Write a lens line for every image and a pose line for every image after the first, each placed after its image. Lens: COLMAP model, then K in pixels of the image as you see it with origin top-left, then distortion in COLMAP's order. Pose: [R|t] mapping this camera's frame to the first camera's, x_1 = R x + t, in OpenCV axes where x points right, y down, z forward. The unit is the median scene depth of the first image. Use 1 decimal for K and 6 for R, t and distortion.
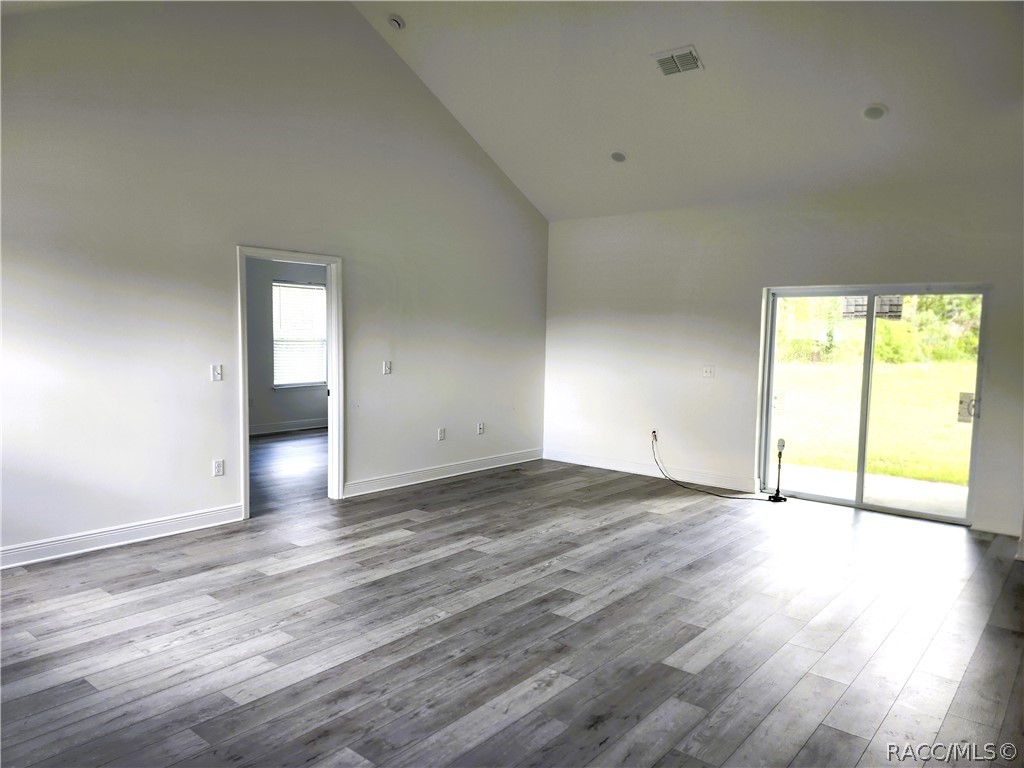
lens RADIAL K [[717.9, 0, 518.3], [0, 717.9, 396.2], [0, 0, 1]] dist [0.116162, -0.154228]
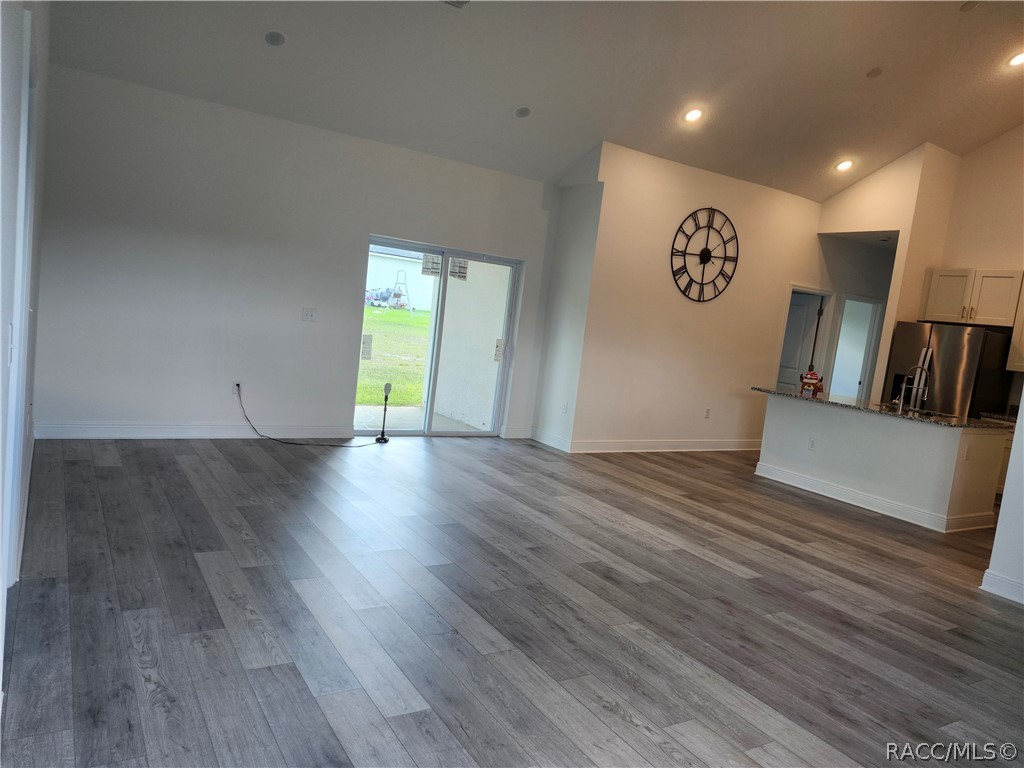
lens RADIAL K [[704.2, 0, 512.0], [0, 704.2, 384.0], [0, 0, 1]] dist [0.106664, -0.144607]
pose [[0.315254, -0.081292, 0.945519, -0.887475], [-0.025317, 0.995249, 0.094008, -0.066474], [-0.948669, -0.053574, 0.311699, 0.828723]]
